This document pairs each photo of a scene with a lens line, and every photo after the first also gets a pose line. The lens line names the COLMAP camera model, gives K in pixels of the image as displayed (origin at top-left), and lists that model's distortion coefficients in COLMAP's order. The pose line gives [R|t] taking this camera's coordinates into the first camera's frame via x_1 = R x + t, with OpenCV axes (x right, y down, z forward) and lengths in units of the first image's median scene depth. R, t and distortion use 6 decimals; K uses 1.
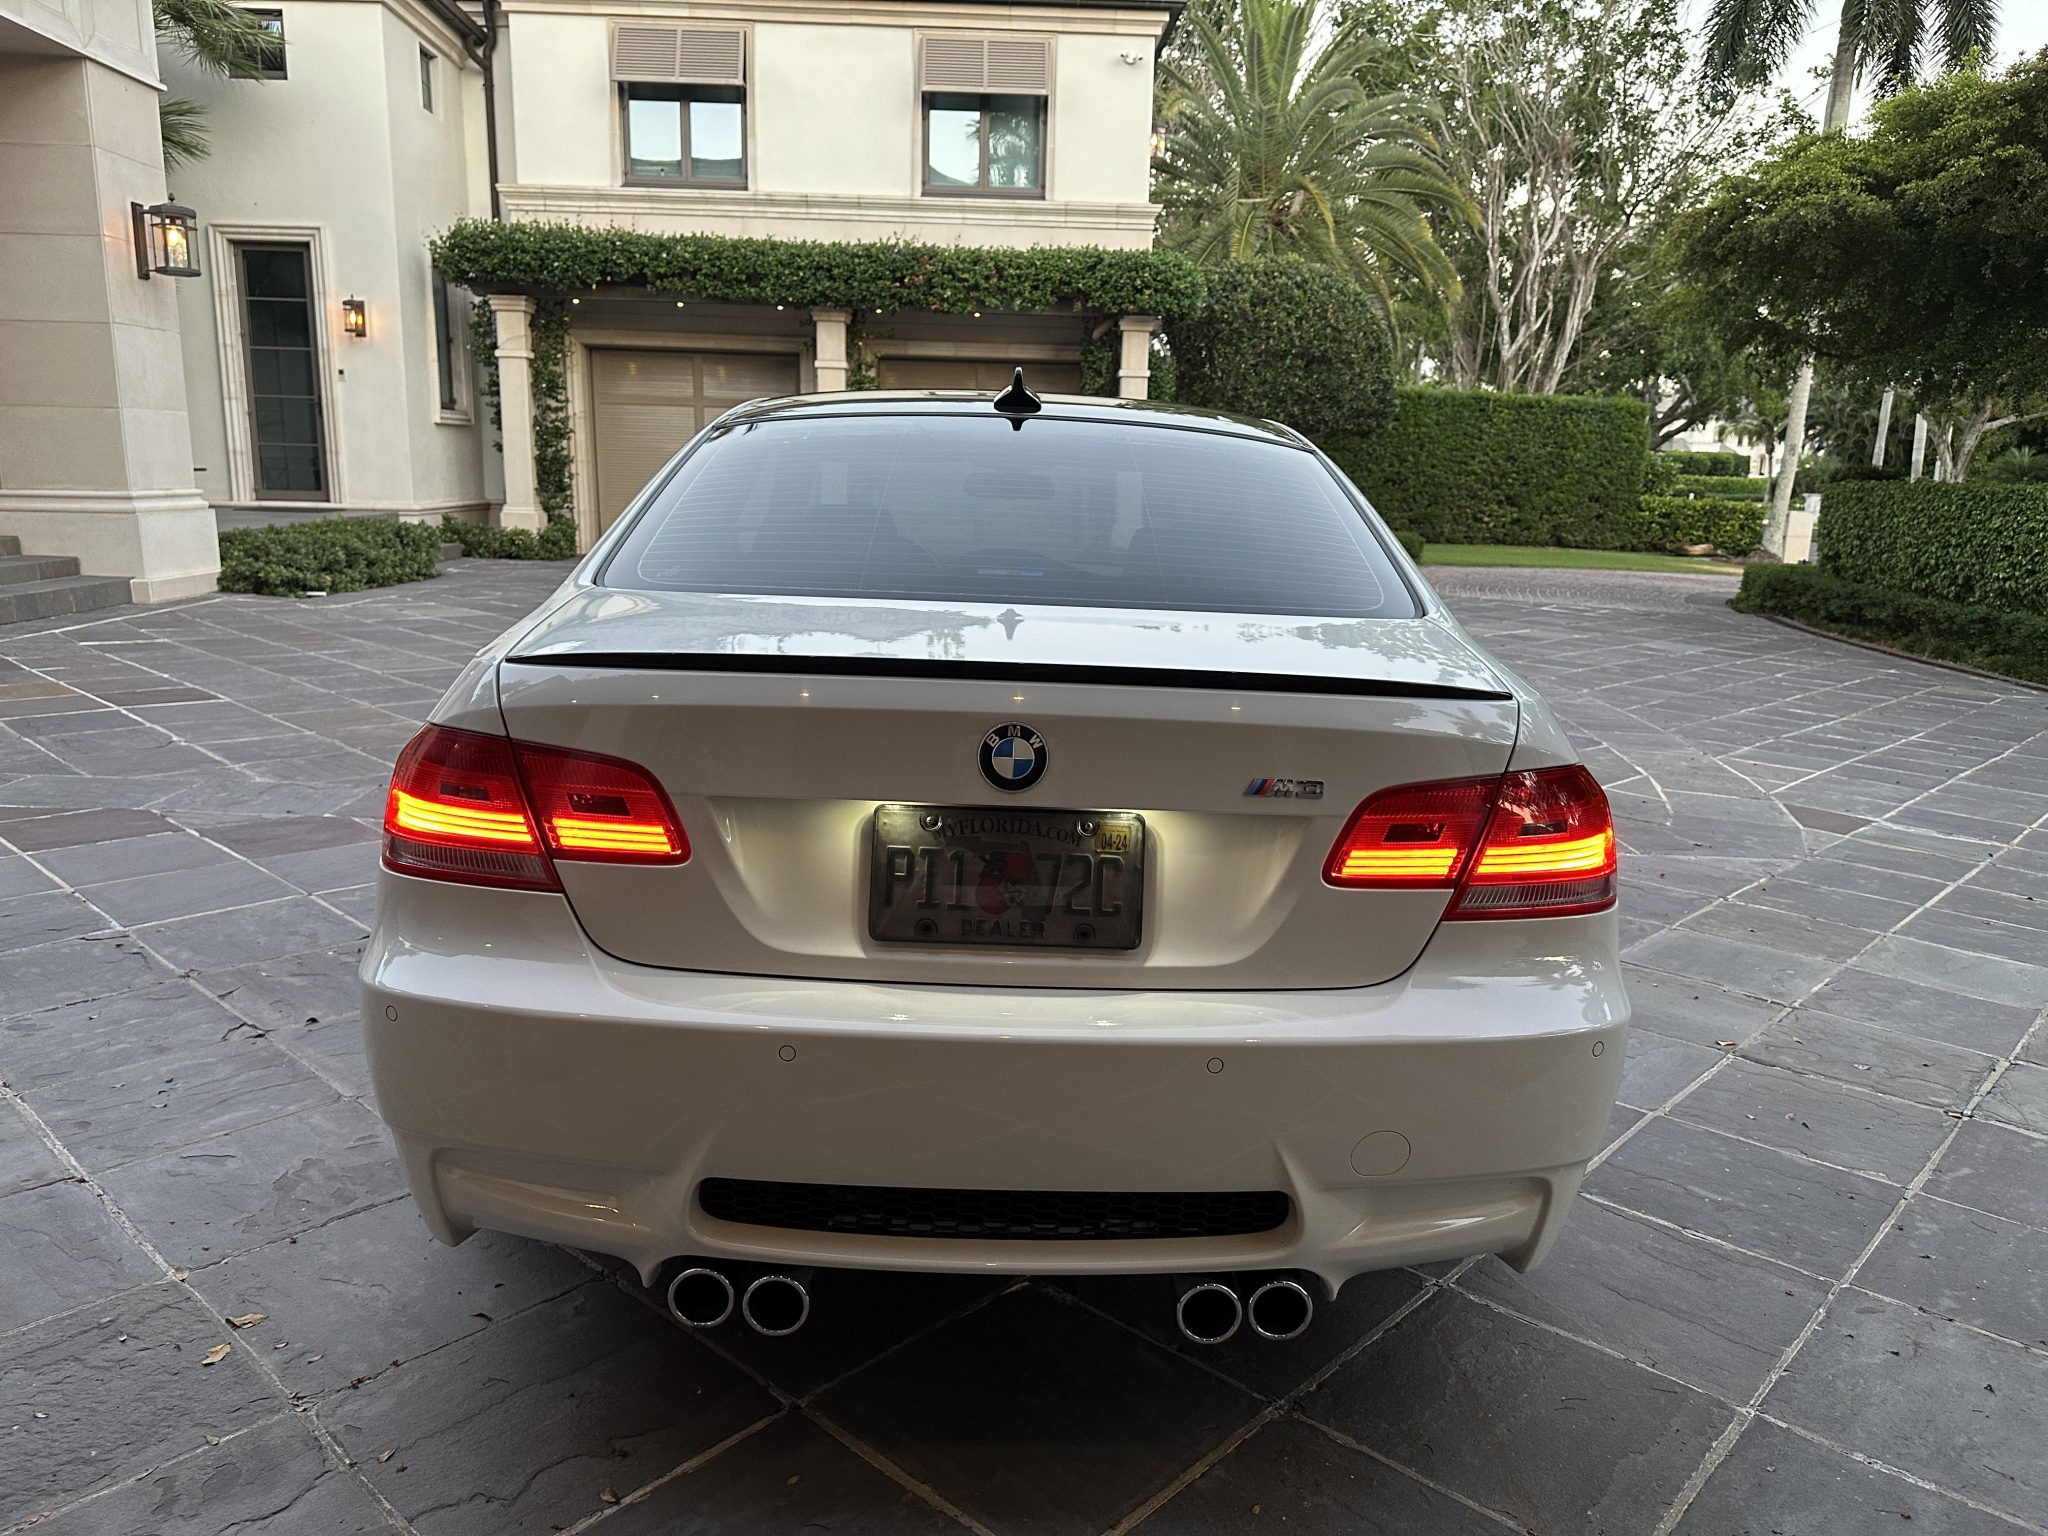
lens RADIAL K [[1406.3, 0, 1024.0], [0, 1406.3, 768.0], [0, 0, 1]] dist [0.046034, -0.057733]
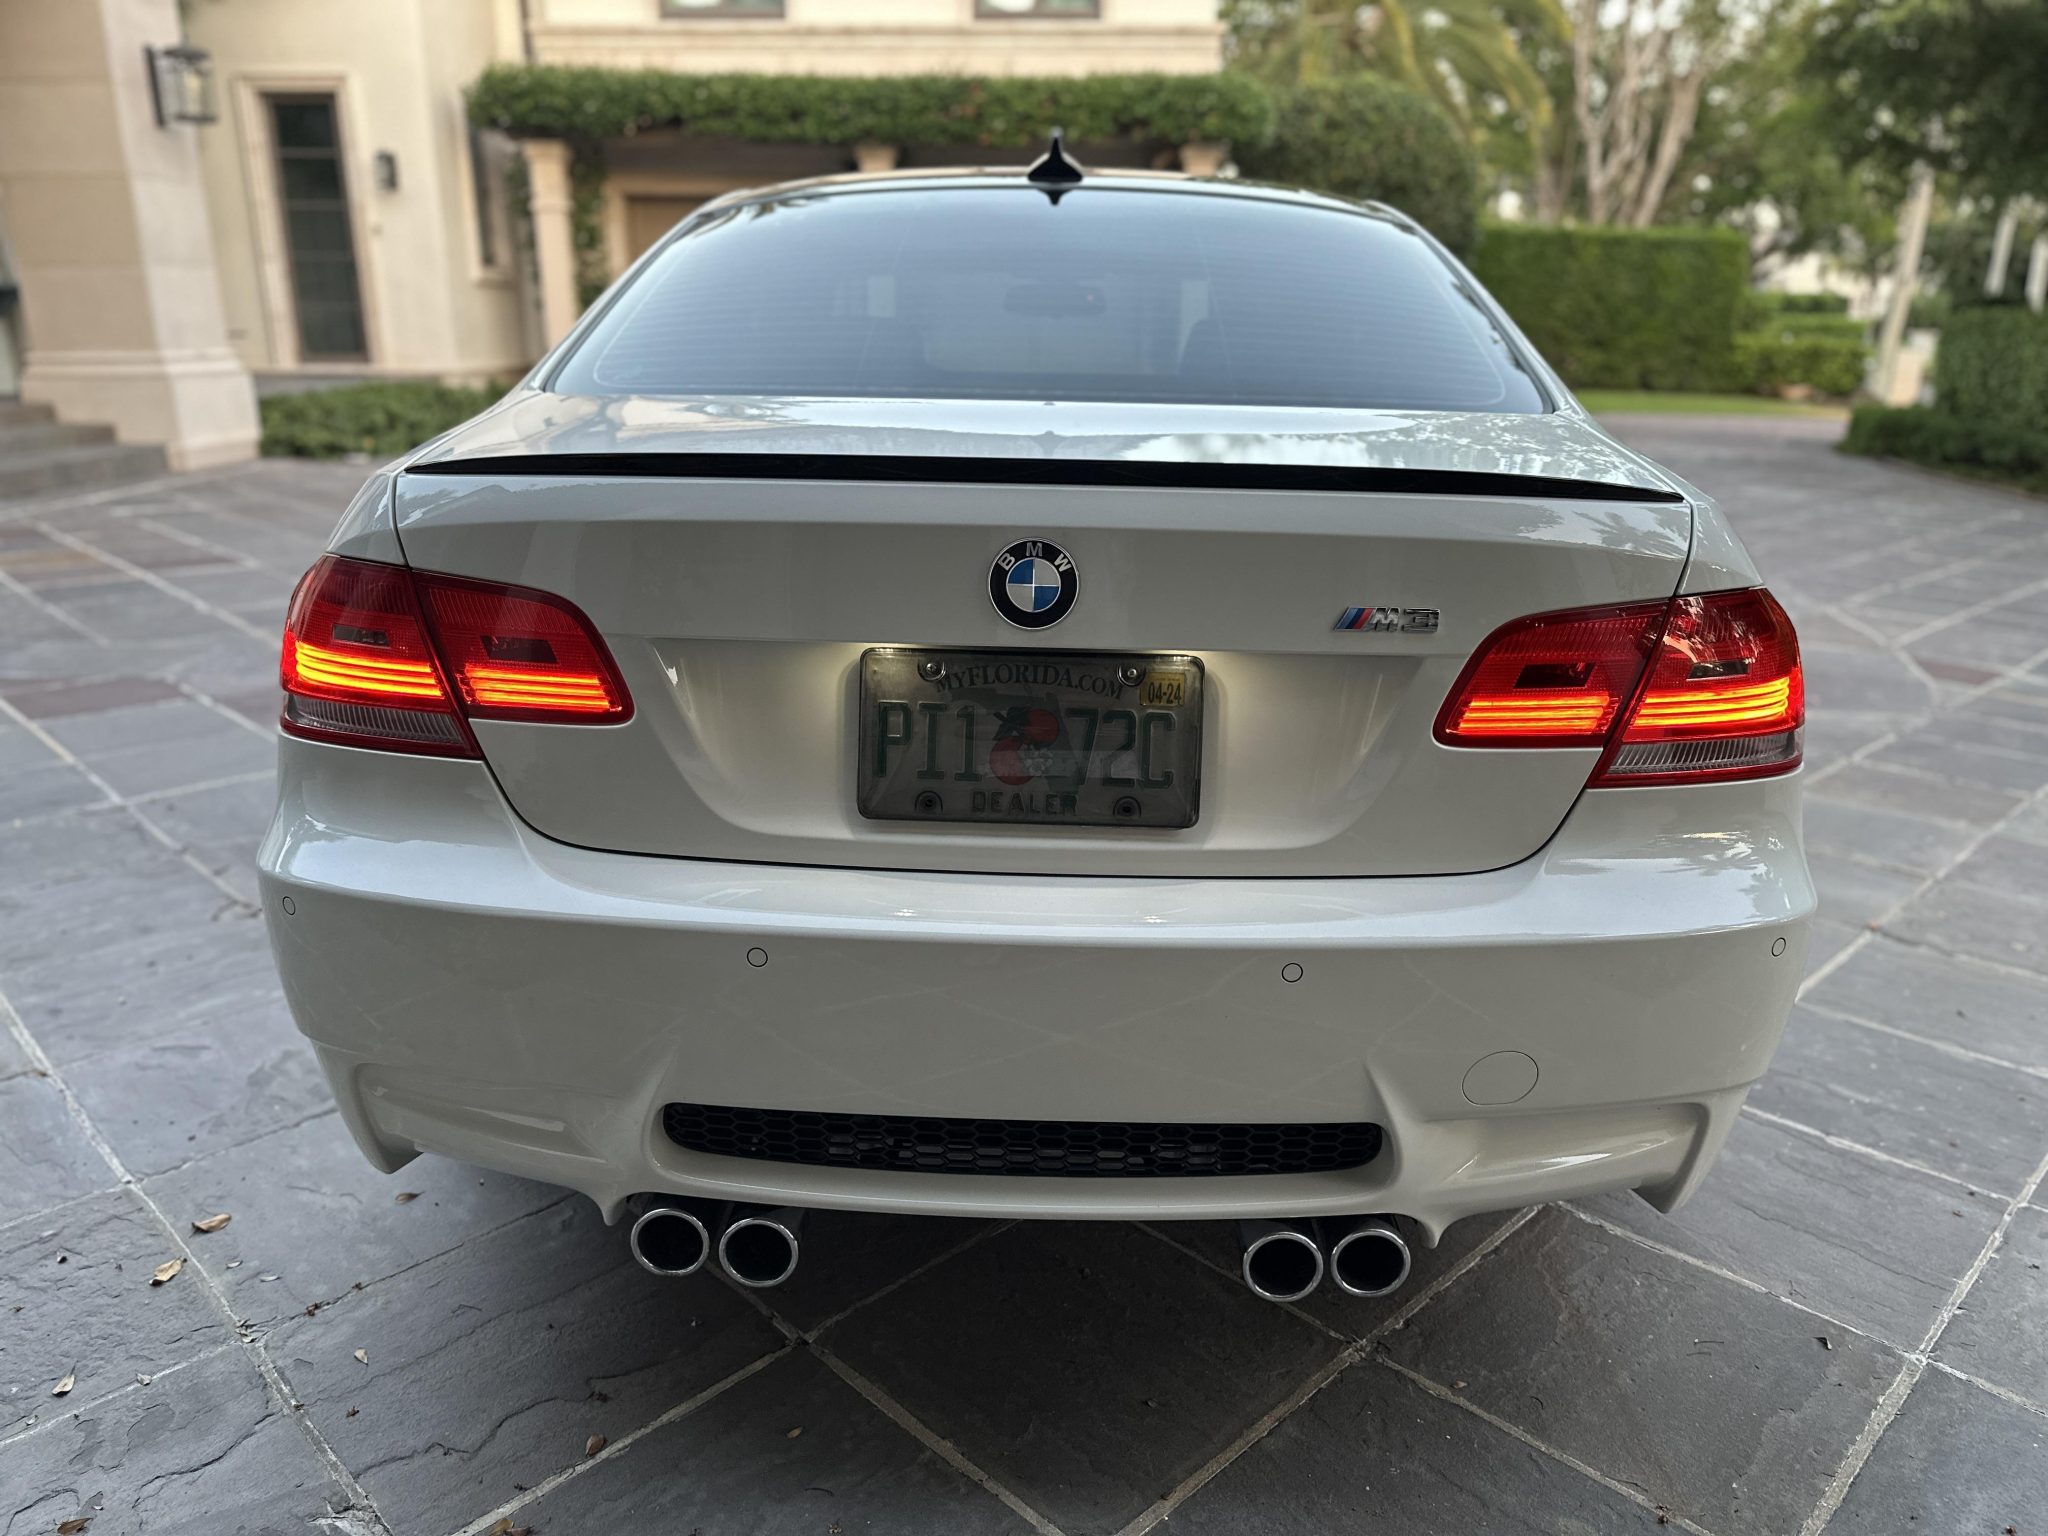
lens RADIAL K [[1409.4, 0, 1008.5], [0, 1409.4, 771.5], [0, 0, 1]] dist [0.033398, -0.039160]
pose [[0.998481, -0.006101, -0.054754, 0.016285], [0.011379, 0.995258, 0.096598, 0.016630], [0.053905, -0.097074, 0.993816, 0.172079]]
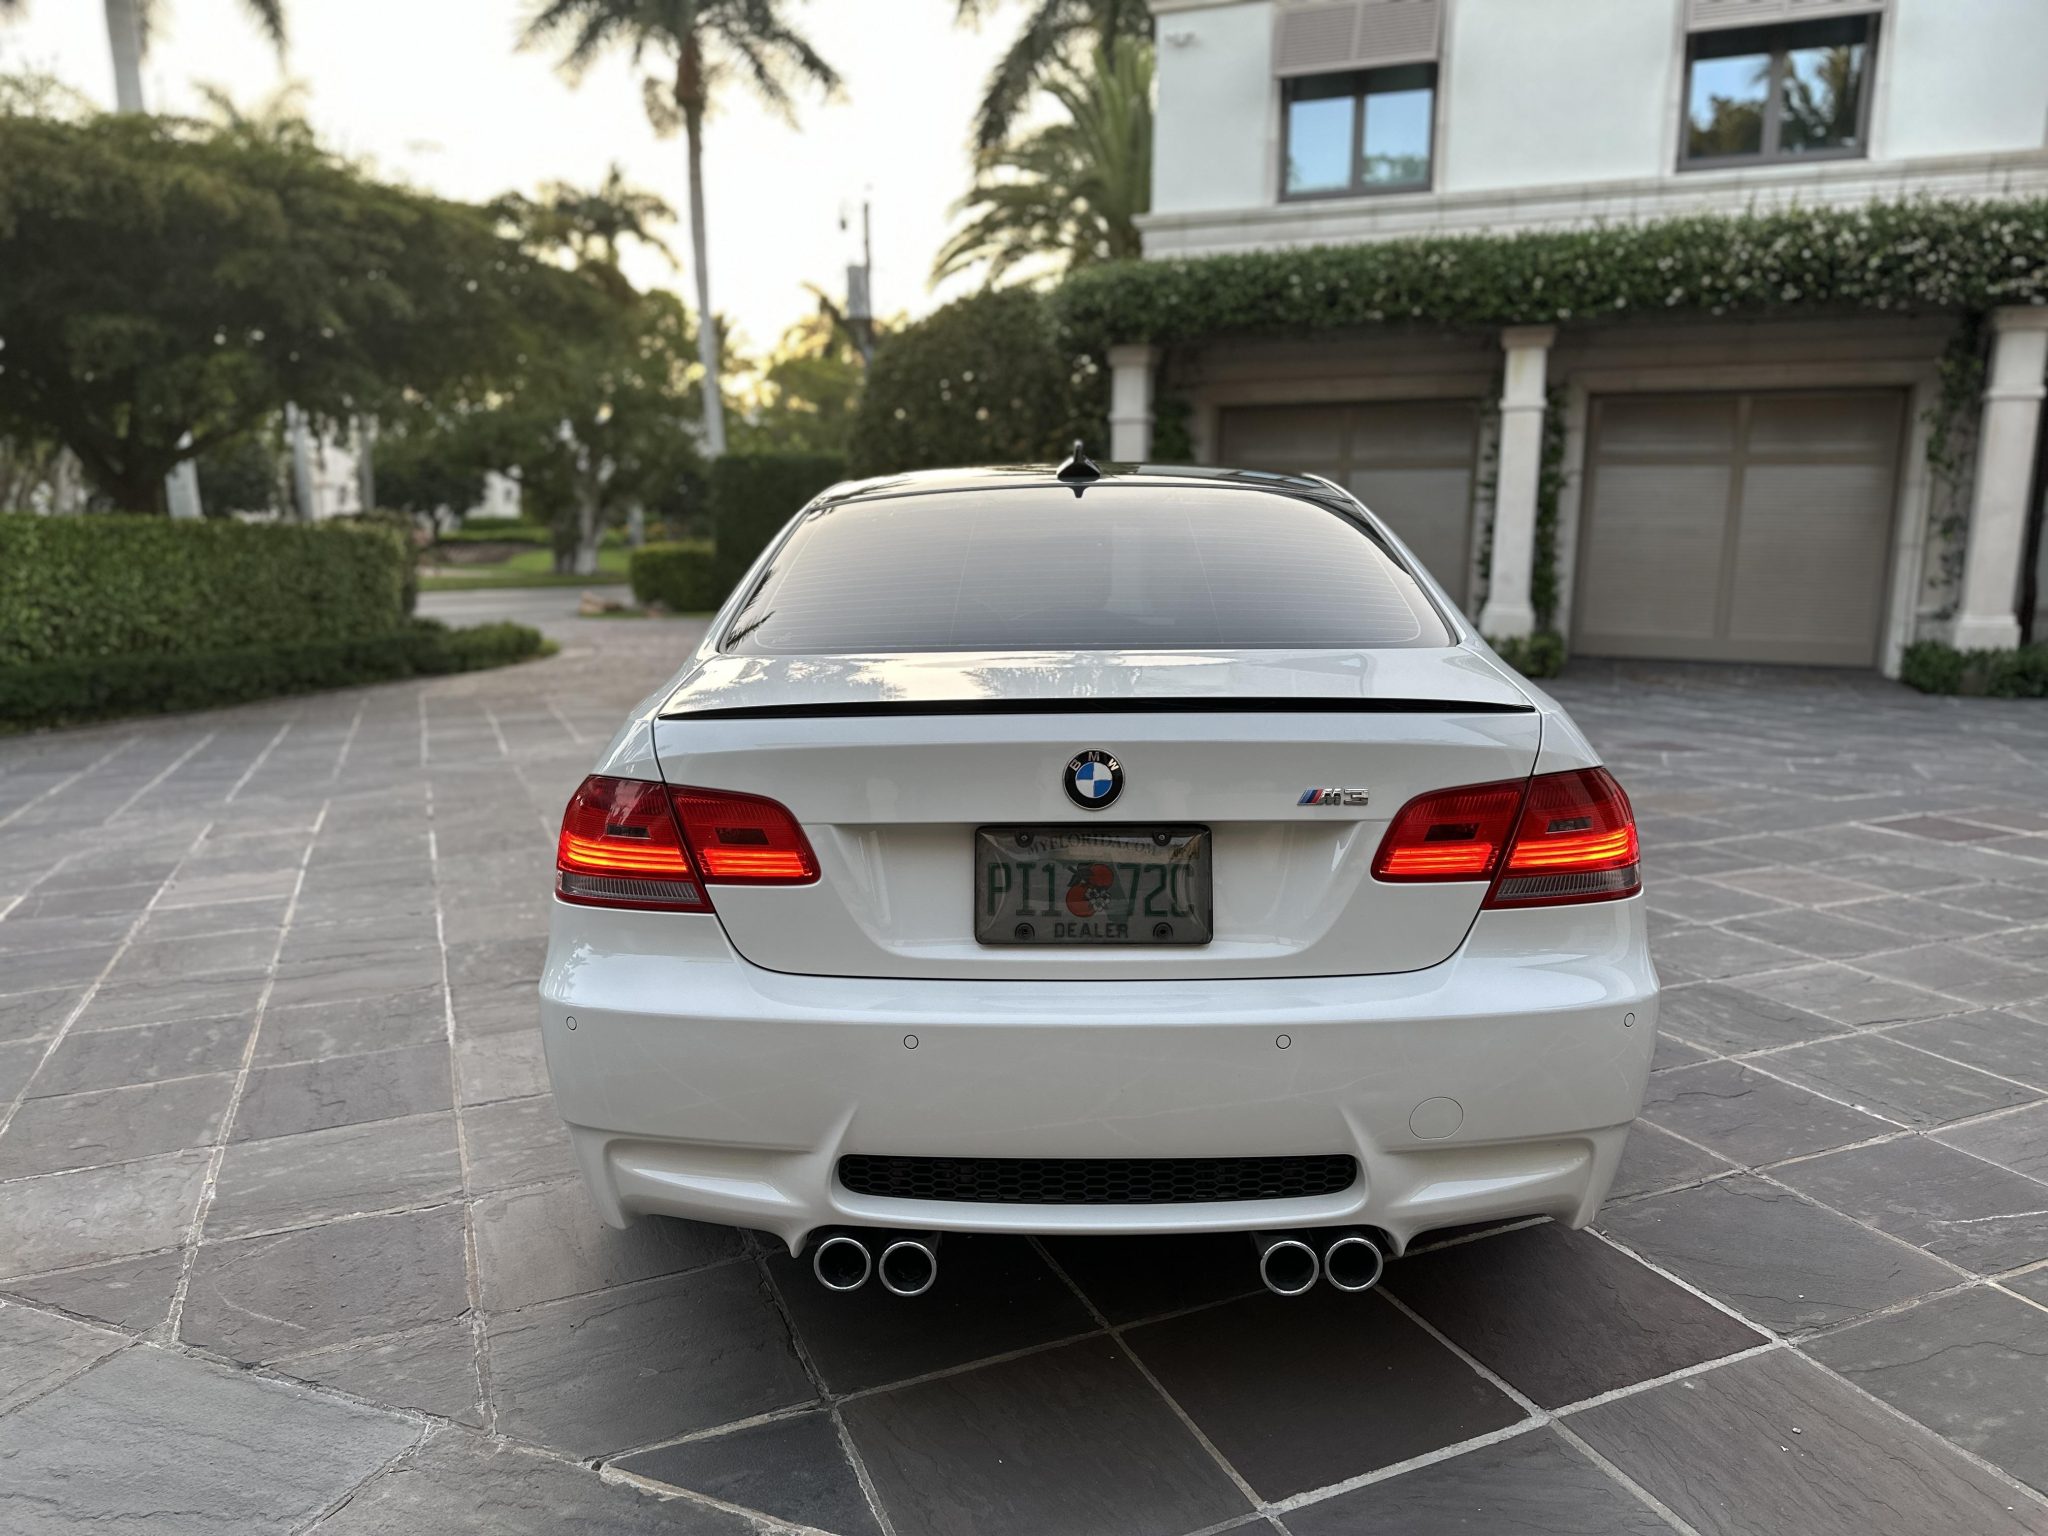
lens RADIAL K [[1378.4, 0, 1014.5], [0, 1378.4, 778.8], [0, 0, 1]] dist [0.033114, -0.000837]
pose [[0.997564, -0.044147, -0.054012, -0.009101], [0.042323, 0.998510, -0.034456, 0.022492], [0.055452, 0.032086, 0.997946, -0.106815]]
